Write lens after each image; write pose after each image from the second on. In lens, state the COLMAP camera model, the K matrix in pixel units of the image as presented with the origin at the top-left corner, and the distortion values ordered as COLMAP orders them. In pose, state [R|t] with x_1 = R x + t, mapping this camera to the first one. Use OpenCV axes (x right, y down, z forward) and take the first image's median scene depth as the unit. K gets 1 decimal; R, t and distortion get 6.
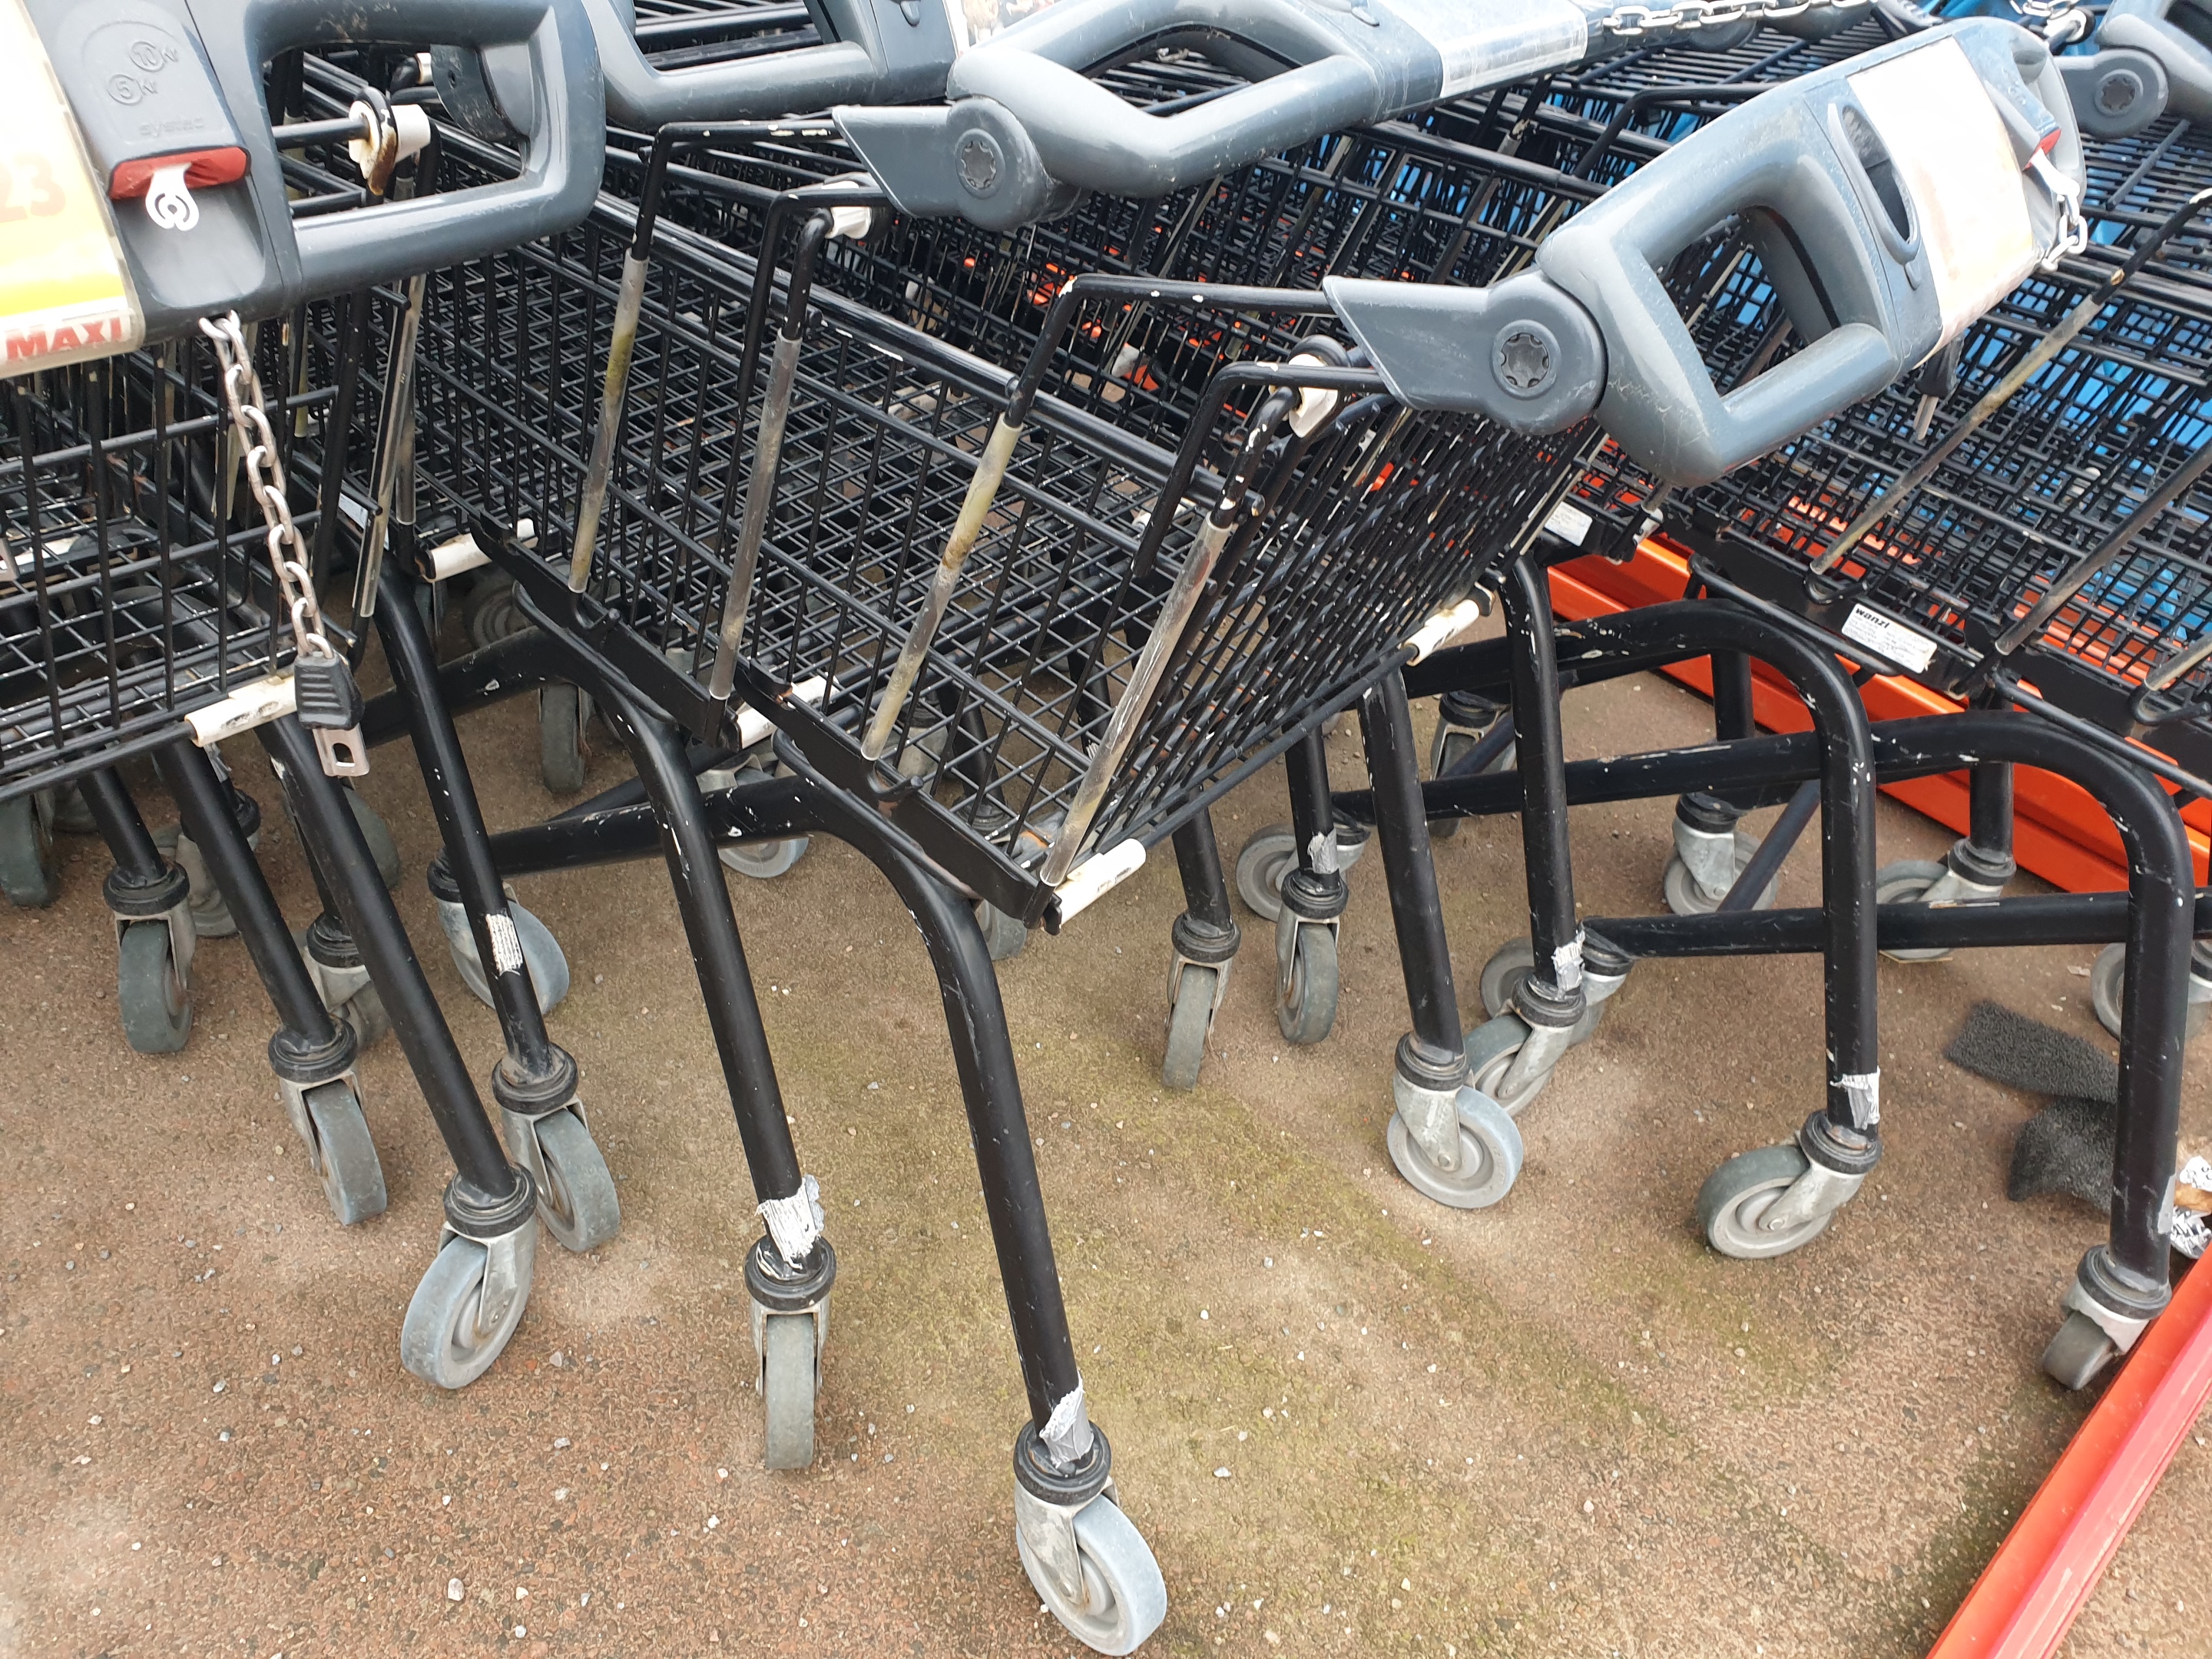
lens RADIAL K [[1738.5, 0, 1106.0], [0, 1738.5, 829.5], [0, 0, 1]] dist [-0.011379, -0.001454]
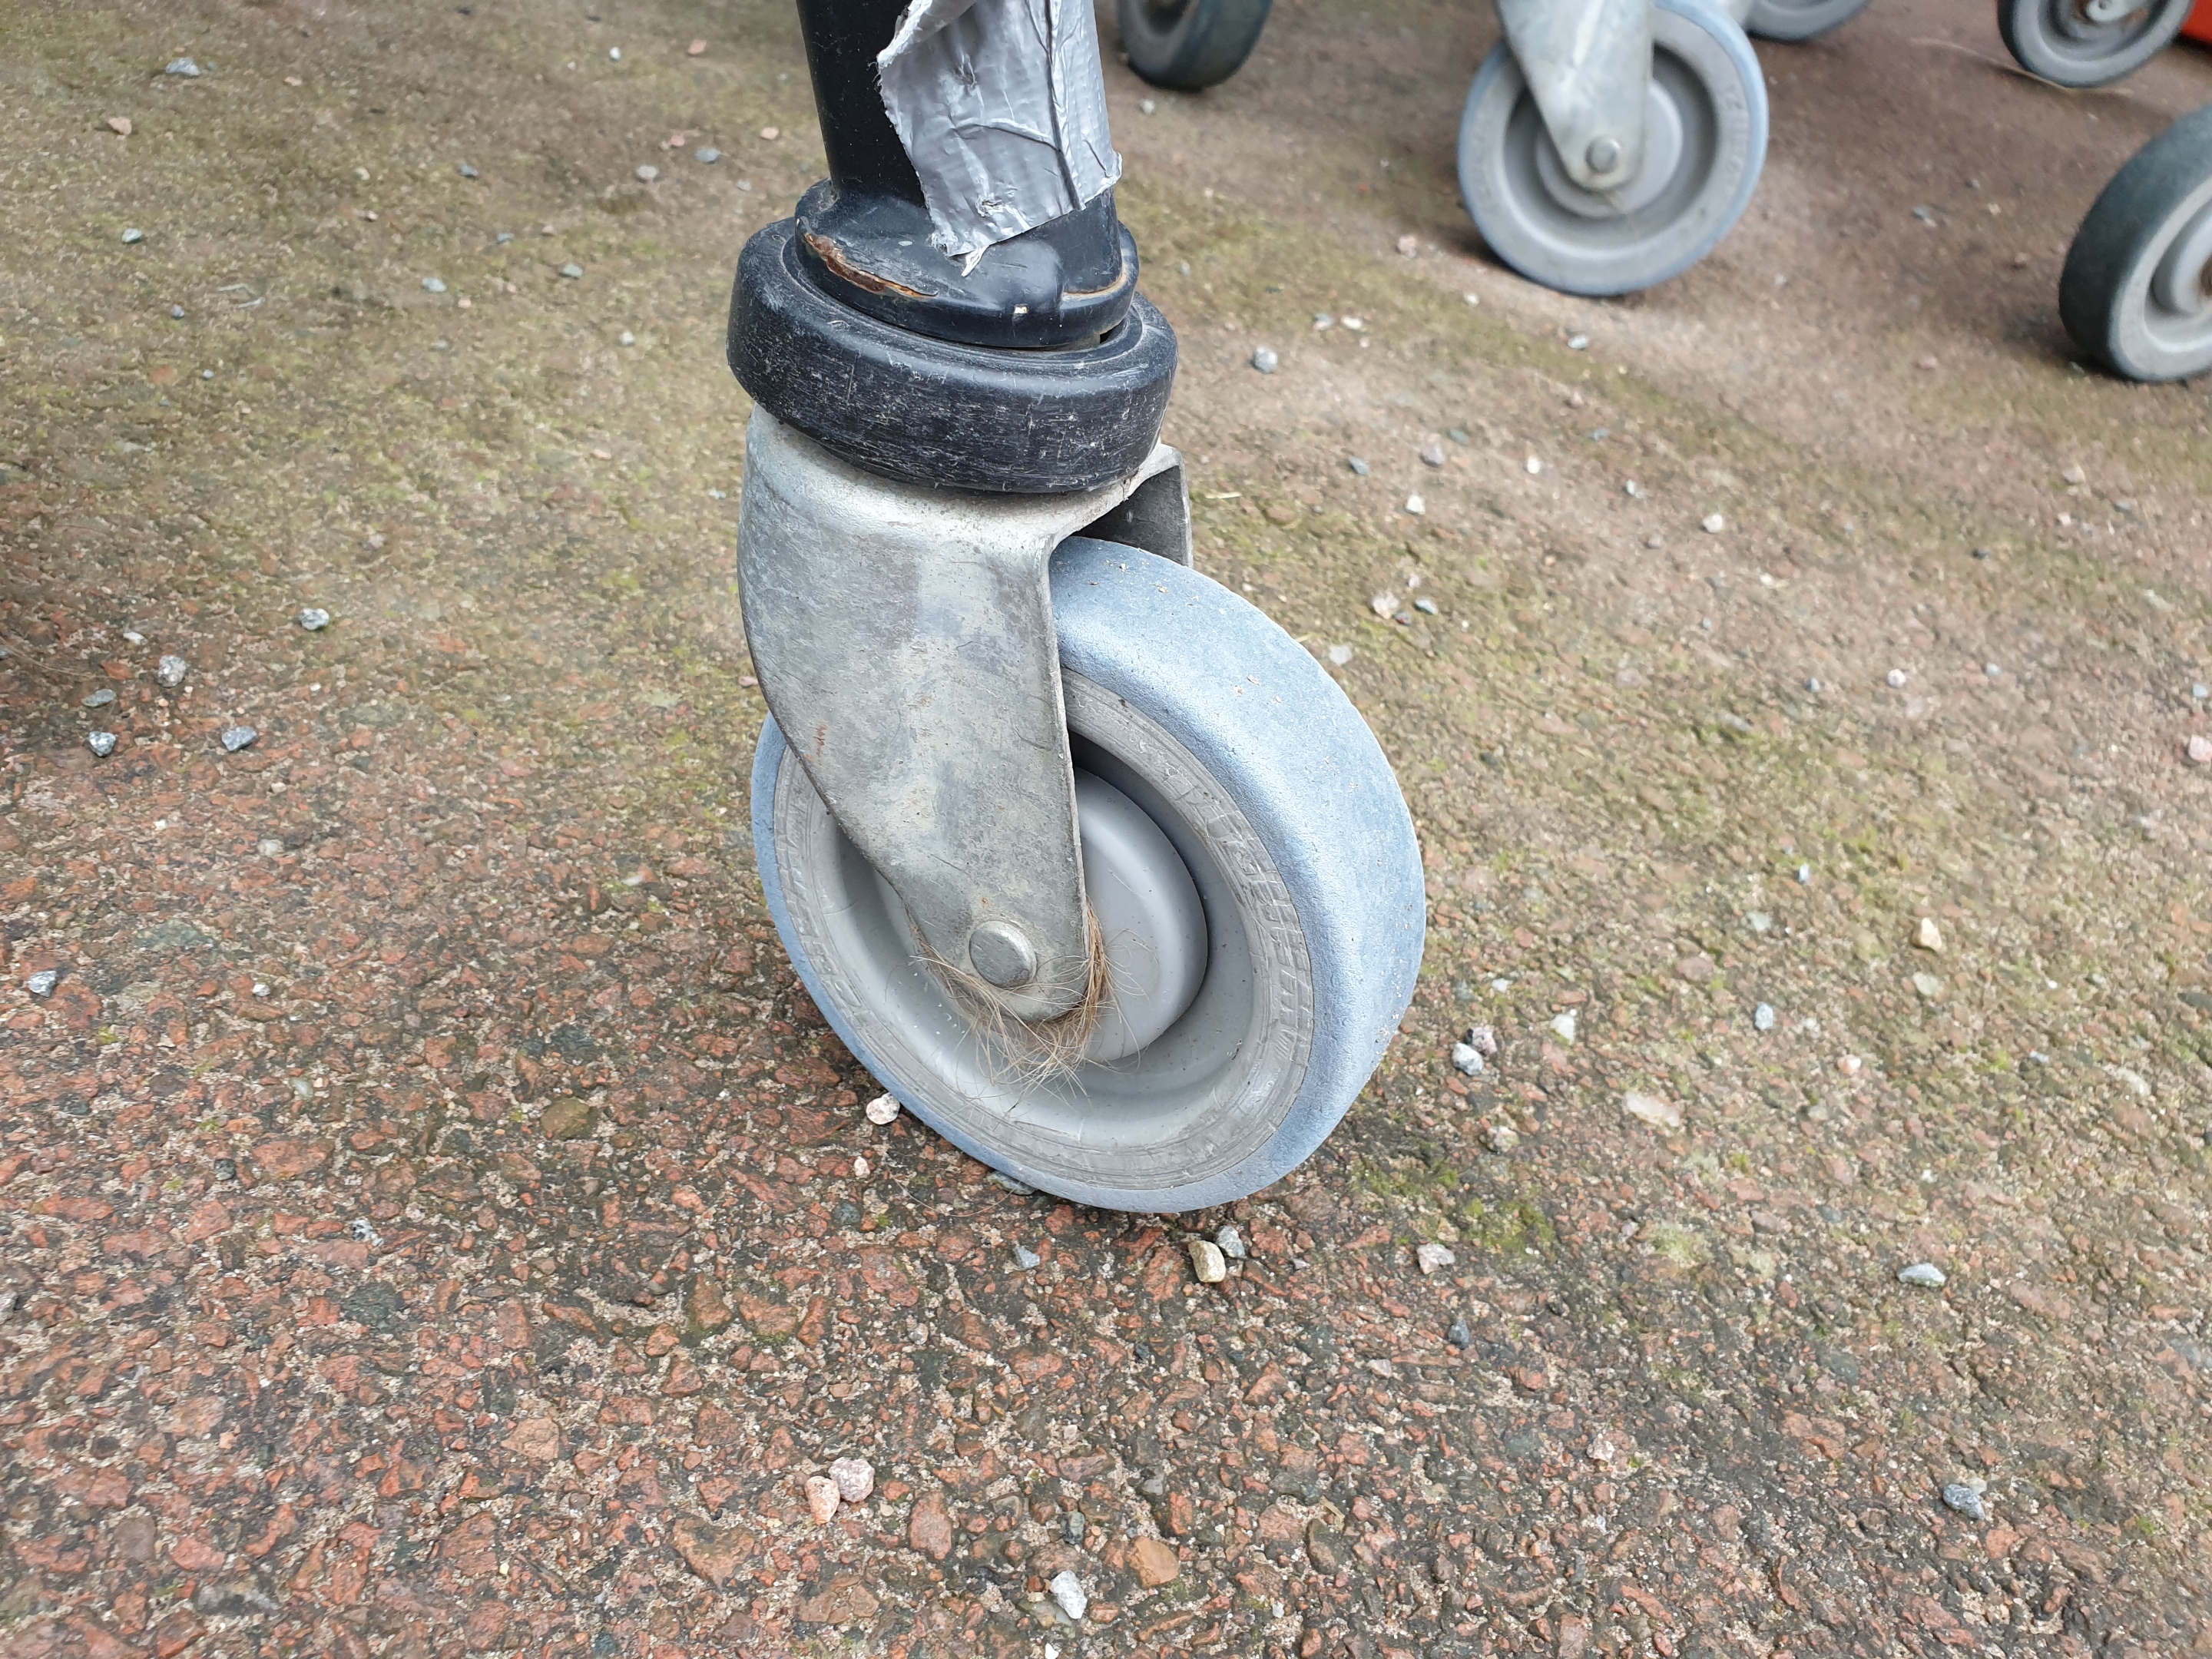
lens RADIAL K [[1819.3, 0, 1106.0], [0, 1819.3, 829.5], [0, 0, 1]] dist [-0.022210, 0.011823]
pose [[0.968393, -0.095635, 0.230365, -0.060740], [0.068394, 0.989987, 0.123481, 0.367397], [-0.239868, -0.103823, 0.965238, 0.714780]]
